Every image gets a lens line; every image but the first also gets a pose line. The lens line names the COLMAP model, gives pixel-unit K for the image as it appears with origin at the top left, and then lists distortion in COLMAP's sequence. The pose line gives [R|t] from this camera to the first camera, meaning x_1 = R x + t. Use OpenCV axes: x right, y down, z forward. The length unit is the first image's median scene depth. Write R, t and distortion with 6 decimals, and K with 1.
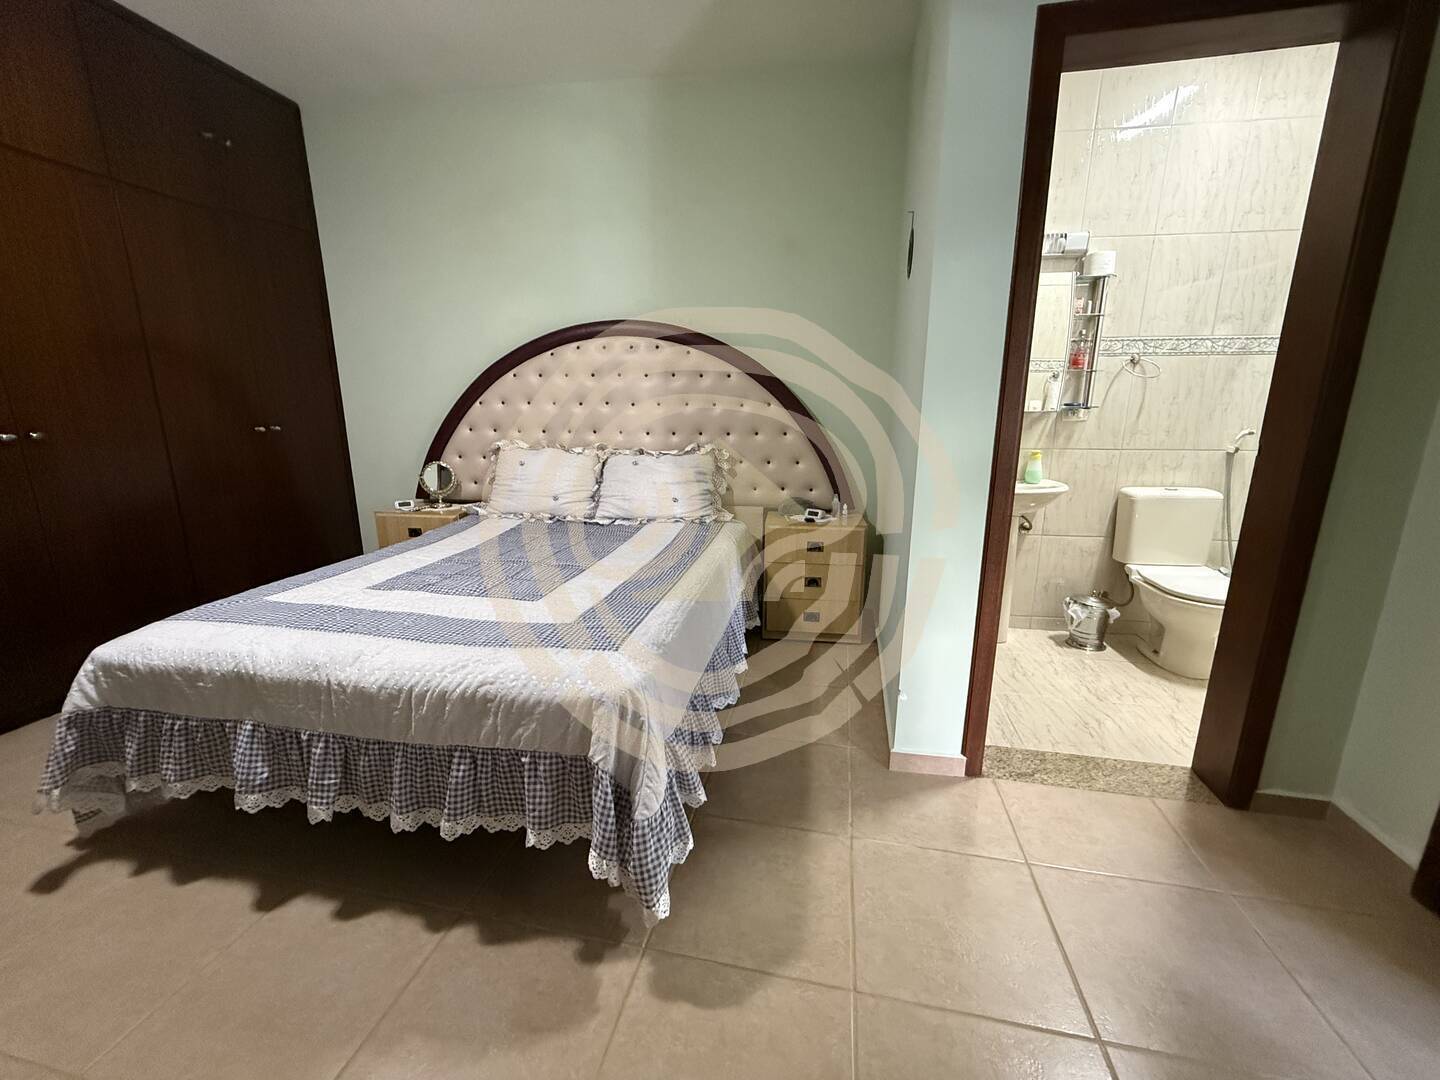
lens RADIAL K [[575.8, 0, 716.5], [0, 575.8, 540.3], [0, 0, 1]] dist [0.000136, 0.000569]
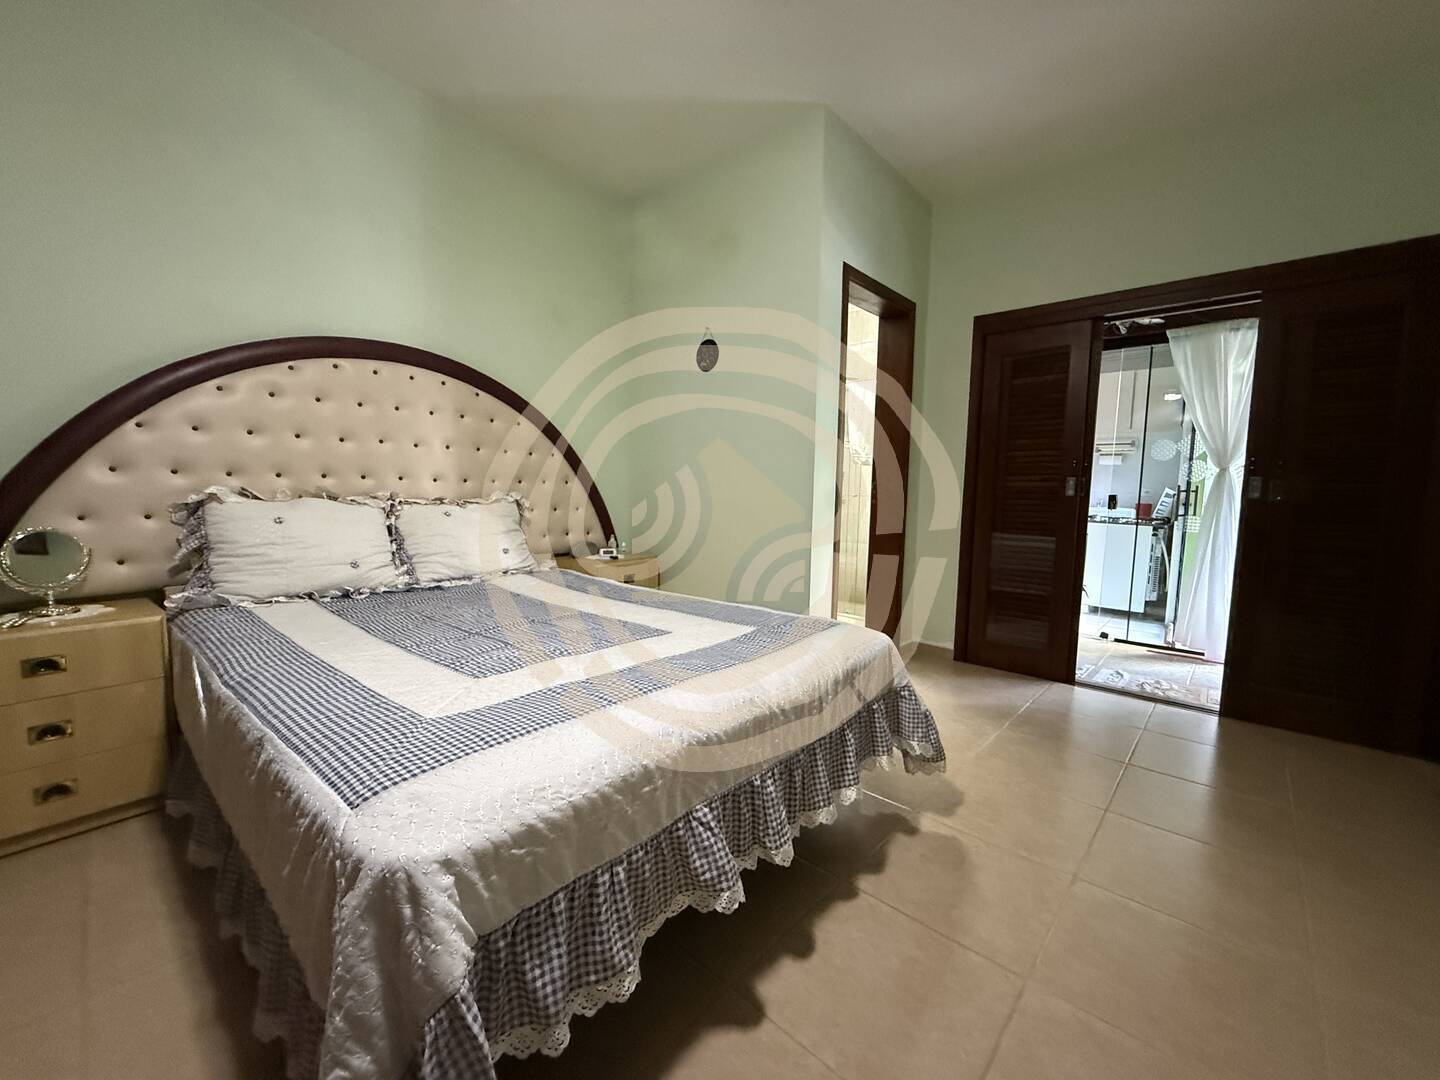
lens RADIAL K [[575.8, 0, 715.1], [0, 575.8, 539.7], [0, 0, 1]] dist [0.000136, 0.000569]
pose [[0.507856, -0.070803, 0.858527, -1.394953], [0.170863, 0.985095, -0.019832, -0.025464], [-0.844327, 0.156762, 0.512384, 0.497063]]
